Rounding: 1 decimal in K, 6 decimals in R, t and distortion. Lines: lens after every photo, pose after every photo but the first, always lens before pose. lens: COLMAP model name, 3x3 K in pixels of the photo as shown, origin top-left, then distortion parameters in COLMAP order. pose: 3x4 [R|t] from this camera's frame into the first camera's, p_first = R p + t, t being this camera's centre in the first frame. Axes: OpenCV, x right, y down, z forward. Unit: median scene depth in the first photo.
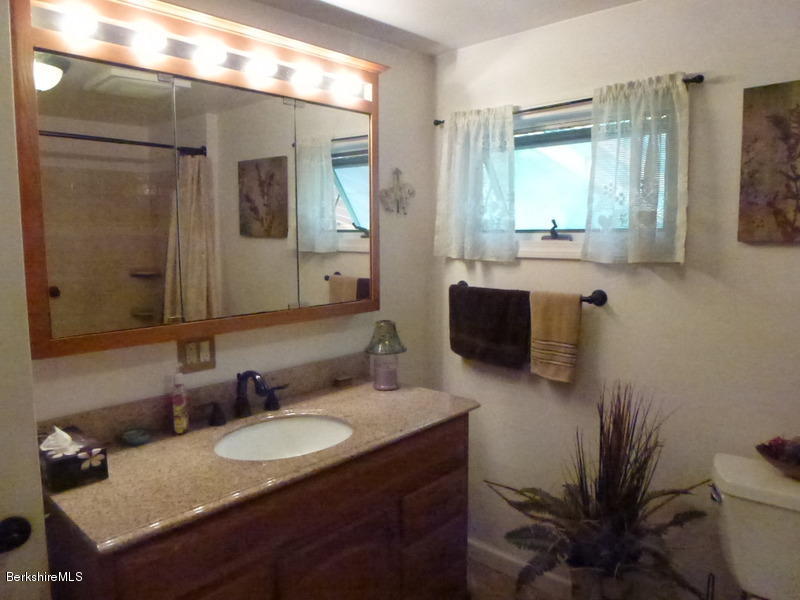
lens RADIAL K [[572.8, 0, 403.0], [0, 572.8, 296.9], [0, 0, 1]] dist [-0.048369, 0.002090]
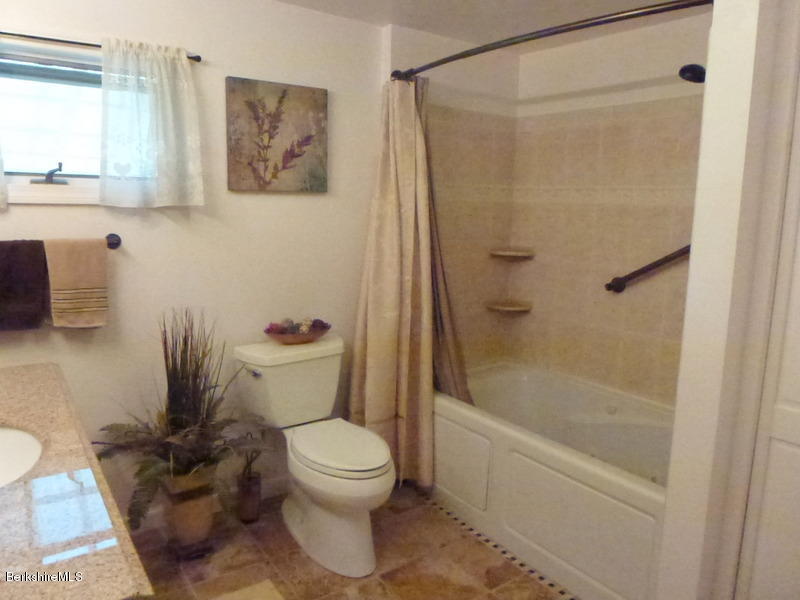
lens RADIAL K [[572.8, 0, 403.0], [0, 572.8, 296.9], [0, 0, 1]] dist [-0.048369, 0.002090]
pose [[0.195296, -0.145934, 0.969826, -0.624117], [0.076834, 0.988105, 0.133213, 0.005655], [-0.977730, 0.048500, 0.204186, 0.288518]]
